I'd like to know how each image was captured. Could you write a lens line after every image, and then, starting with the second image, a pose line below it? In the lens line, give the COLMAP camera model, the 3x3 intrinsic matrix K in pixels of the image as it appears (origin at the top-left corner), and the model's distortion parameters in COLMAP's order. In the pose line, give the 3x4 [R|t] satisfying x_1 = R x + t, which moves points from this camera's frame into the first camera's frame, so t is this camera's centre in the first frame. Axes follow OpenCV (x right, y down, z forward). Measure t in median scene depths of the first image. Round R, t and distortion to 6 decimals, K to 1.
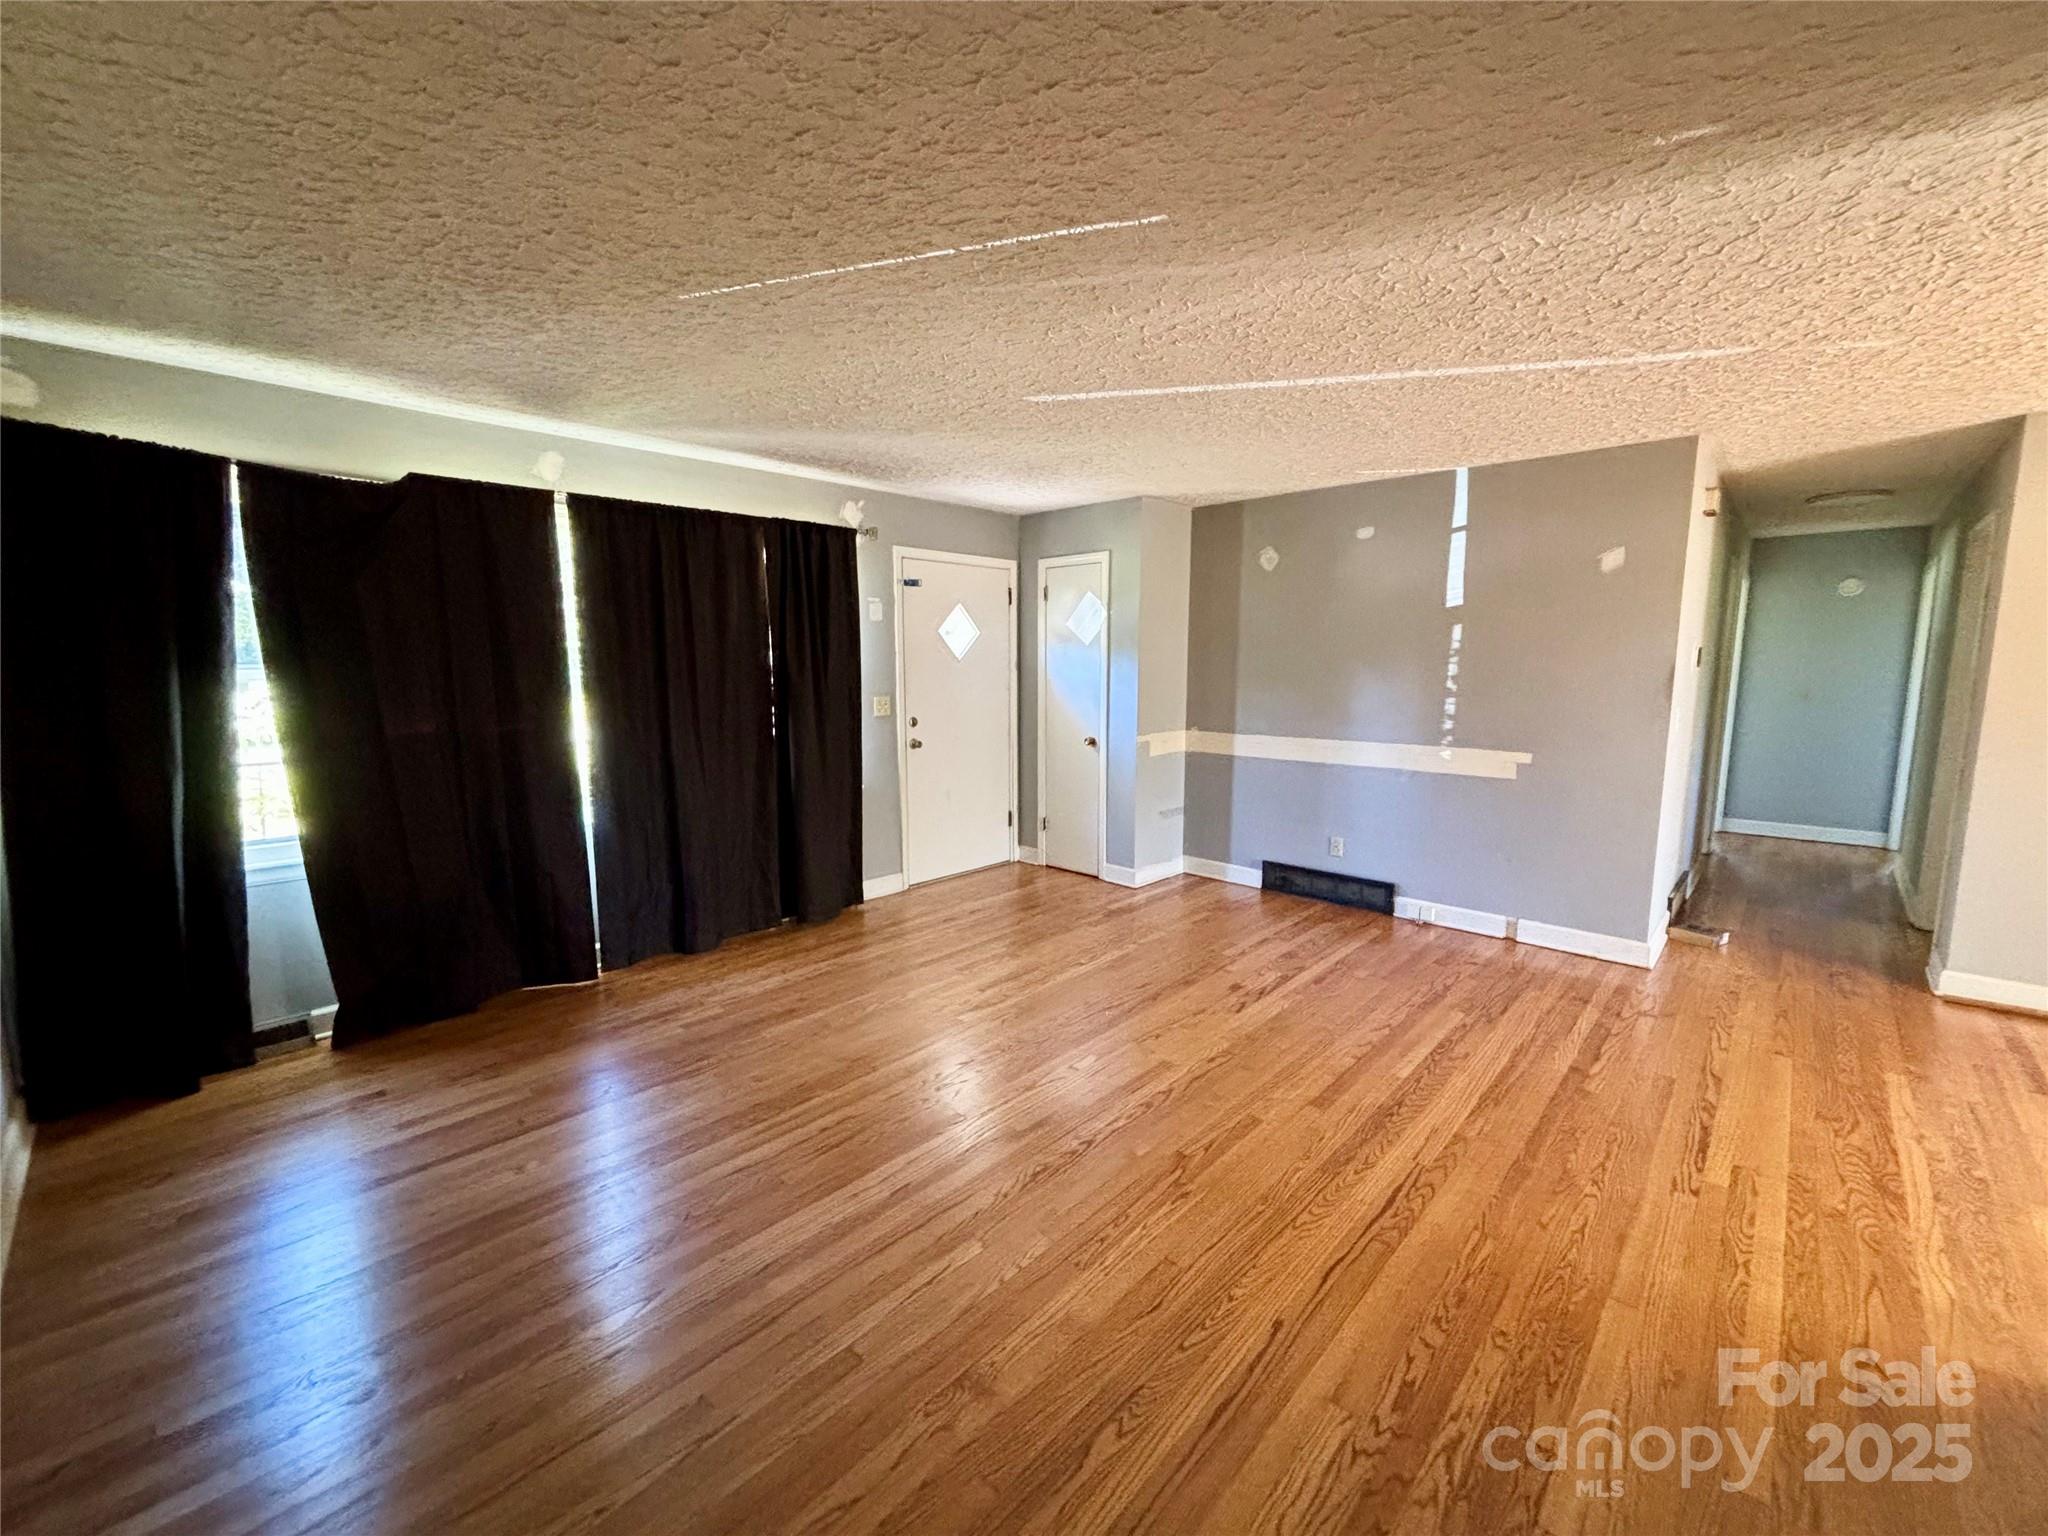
lens RADIAL K [[827.6, 0, 1024.0], [0, 827.6, 768.0], [0, 0, 1]] dist [0.009217, -0.000020]
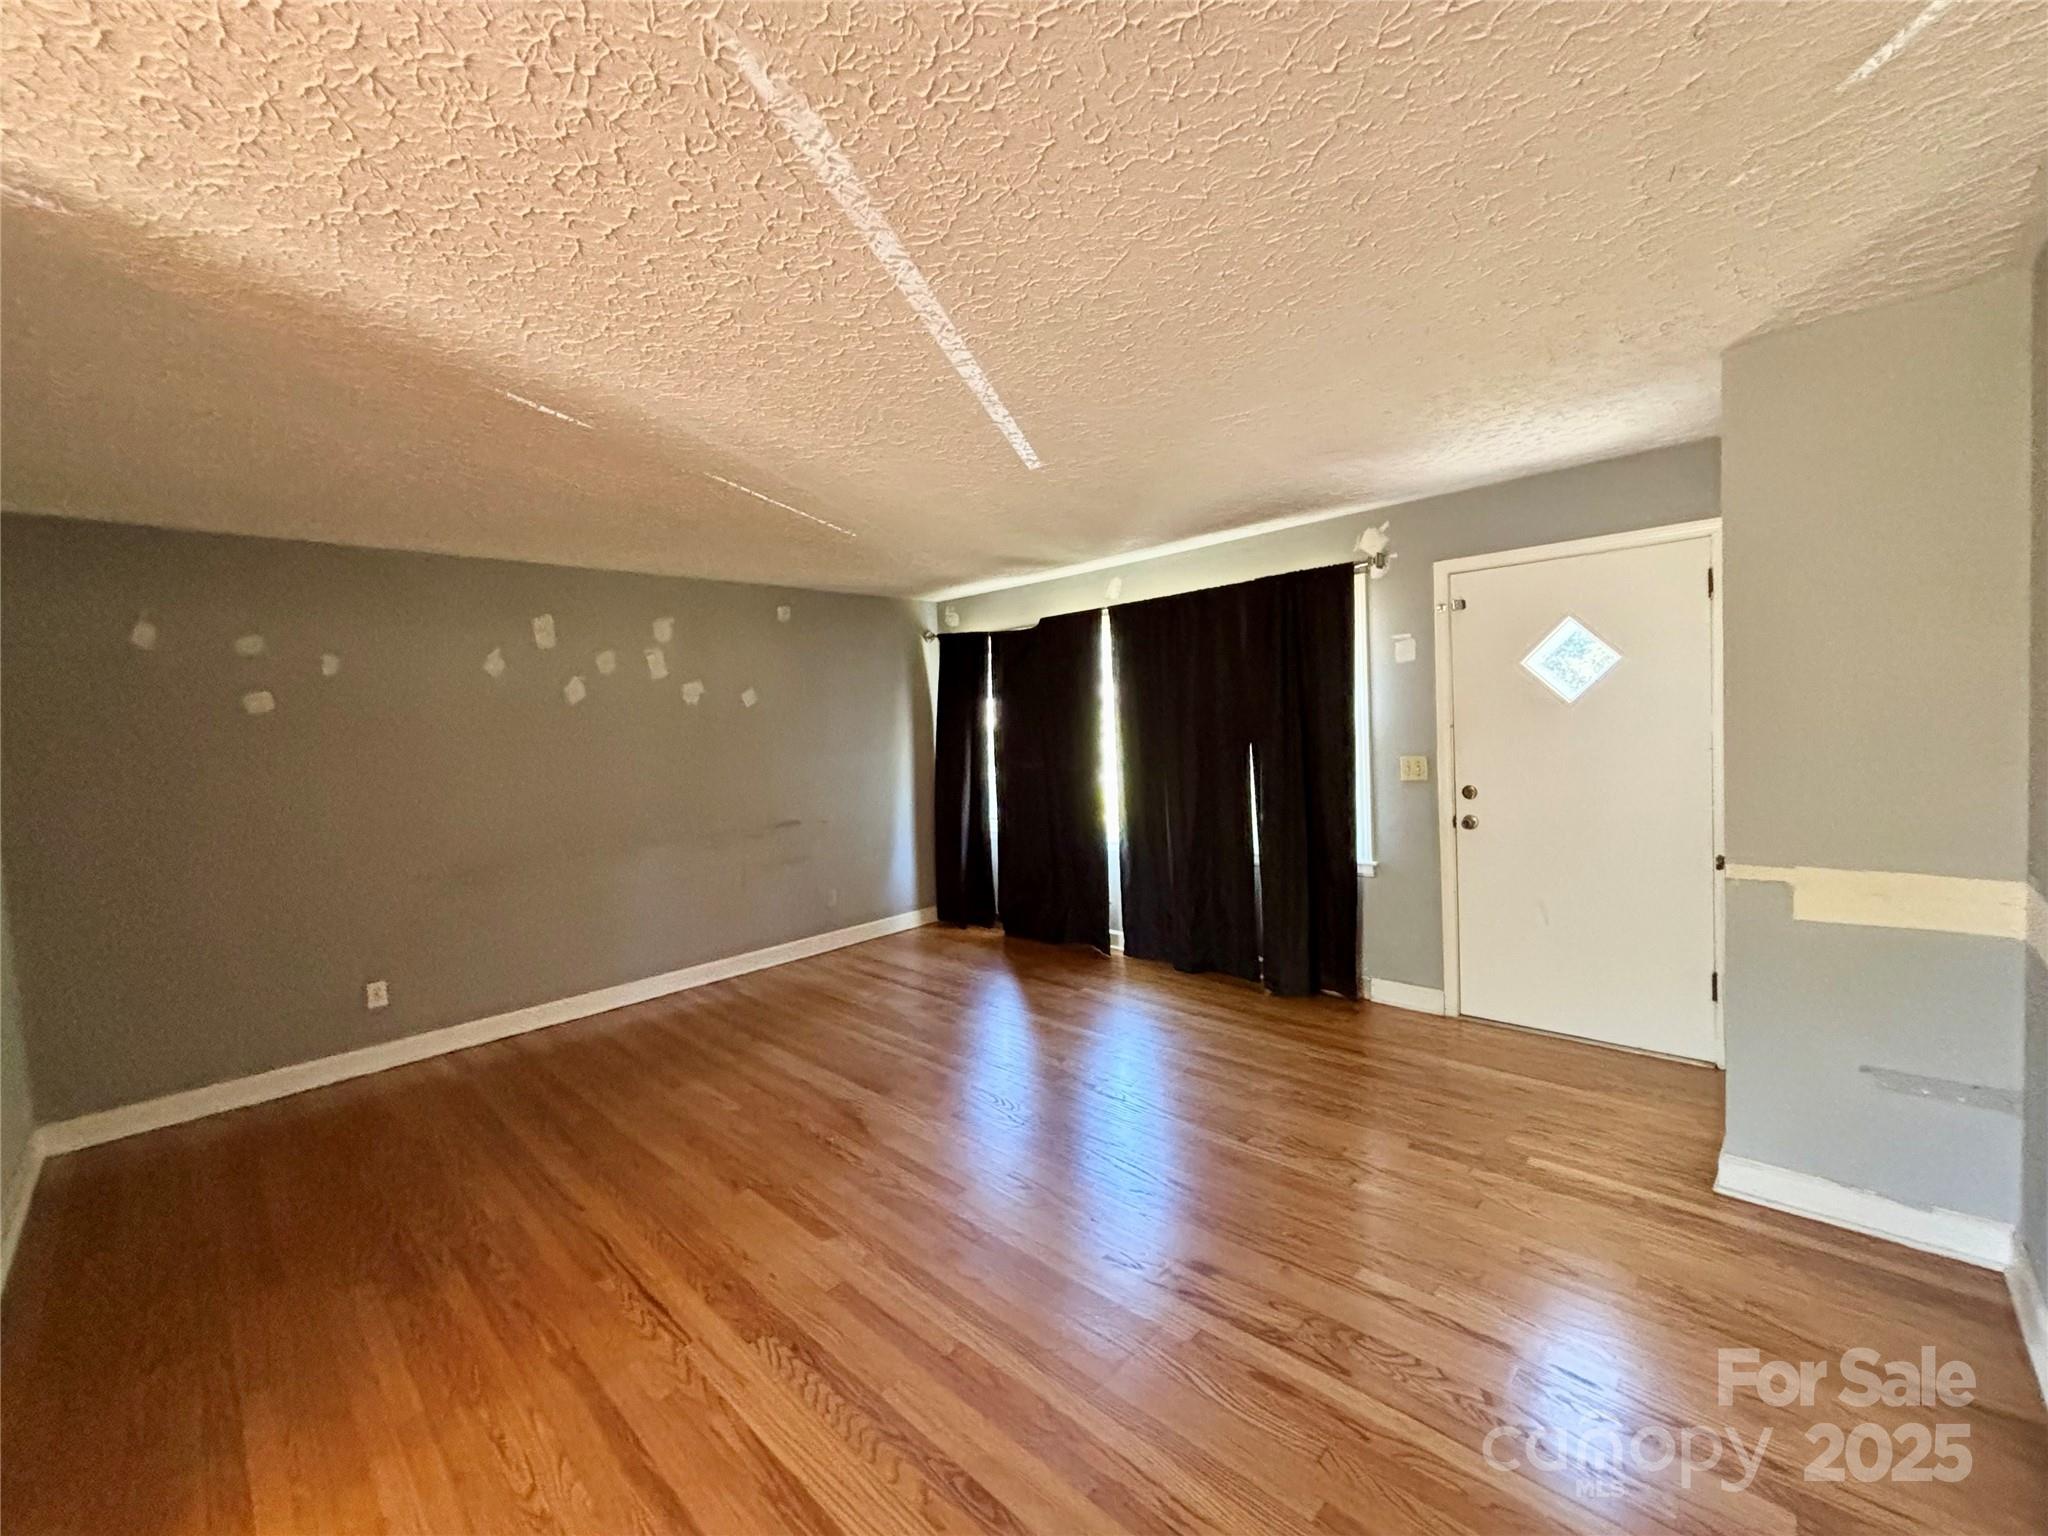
lens RADIAL K [[839.7, 0, 1018.6], [0, 839.7, 759.1], [0, 0, 1]] dist [0.002450, 0.000049]
pose [[-0.016463, 0.044190, -0.998887, 0.826948], [-0.082505, 0.995556, 0.045402, -0.115653], [0.996455, 0.083160, -0.012744, 0.822579]]
